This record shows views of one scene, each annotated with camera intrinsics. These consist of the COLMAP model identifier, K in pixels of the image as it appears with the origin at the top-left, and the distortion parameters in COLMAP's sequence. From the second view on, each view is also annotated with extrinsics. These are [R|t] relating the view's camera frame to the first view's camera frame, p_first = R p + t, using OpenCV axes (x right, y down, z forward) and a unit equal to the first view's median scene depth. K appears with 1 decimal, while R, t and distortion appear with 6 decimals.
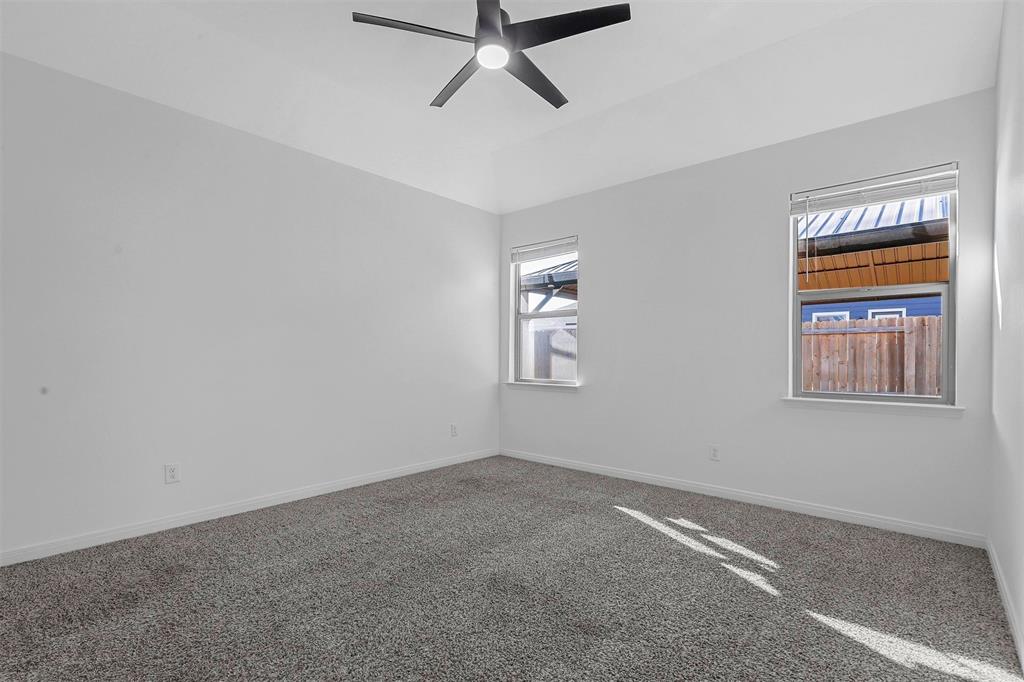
lens RADIAL K [[466.3, 0, 508.0], [0, 466.3, 347.5], [0, 0, 1]] dist [-0.000856, 0.000382]
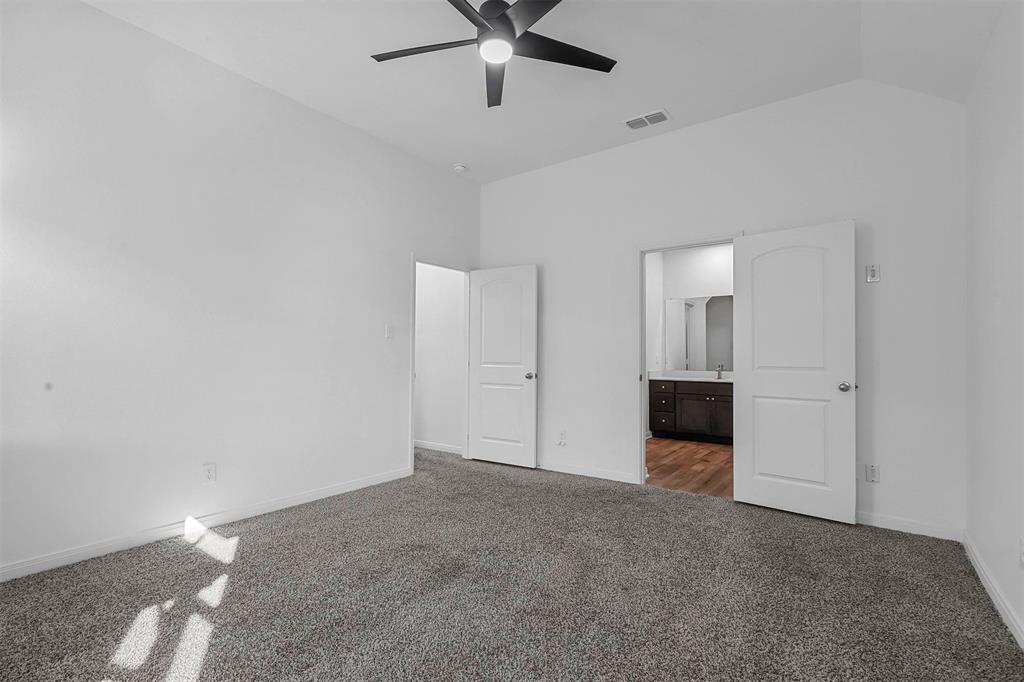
lens RADIAL K [[466.3, 0, 508.0], [0, 466.3, 347.5], [0, 0, 1]] dist [-0.000856, 0.000382]
pose [[-0.996990, -0.004821, -0.077380, -0.003474], [-0.003397, 0.999823, -0.018522, 0.008517], [0.077455, -0.018203, -0.996830, 1.913603]]
